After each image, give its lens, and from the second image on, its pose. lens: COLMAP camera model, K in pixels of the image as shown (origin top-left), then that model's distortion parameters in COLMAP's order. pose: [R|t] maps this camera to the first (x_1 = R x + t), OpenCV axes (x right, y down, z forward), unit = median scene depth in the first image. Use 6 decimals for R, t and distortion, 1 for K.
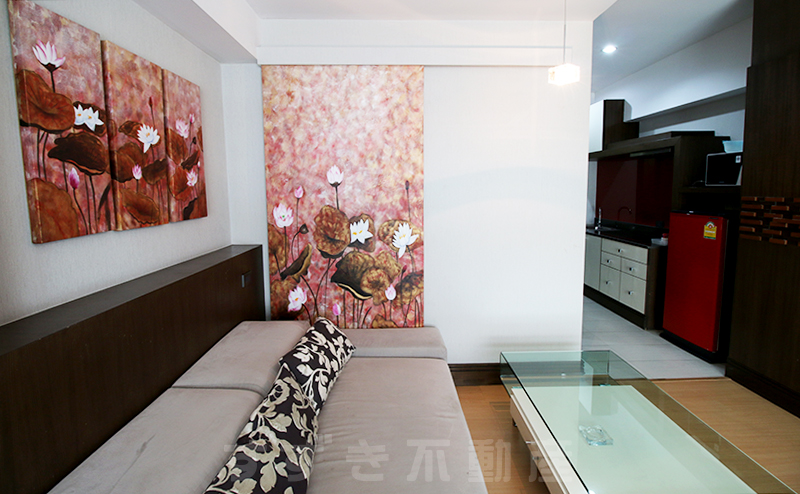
lens RADIAL K [[376.7, 0, 400.3], [0, 376.7, 221.7], [0, 0, 1]] dist [-0.000528, -0.000768]
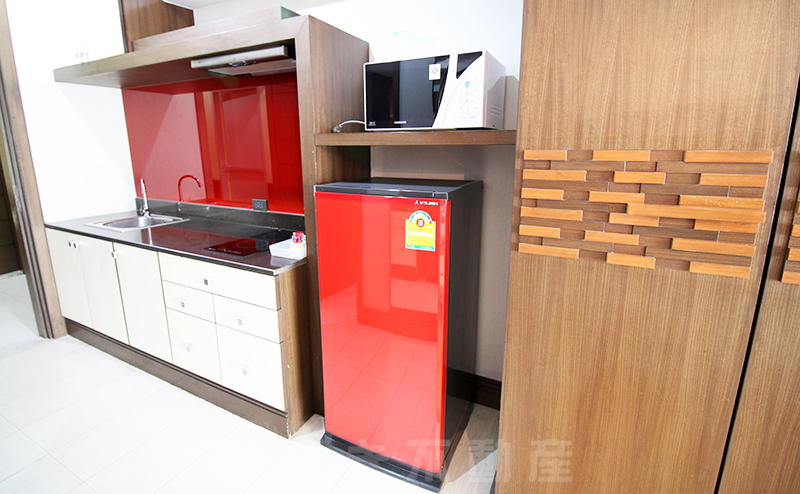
lens RADIAL K [[376.7, 0, 400.3], [0, 376.7, 221.7], [0, 0, 1]] dist [-0.000528, -0.000768]
pose [[0.465653, -0.171414, 0.868207, 0.500899], [0.081560, 0.985199, 0.150768, -0.063800], [-0.881201, 0.000606, 0.472742, 0.936402]]
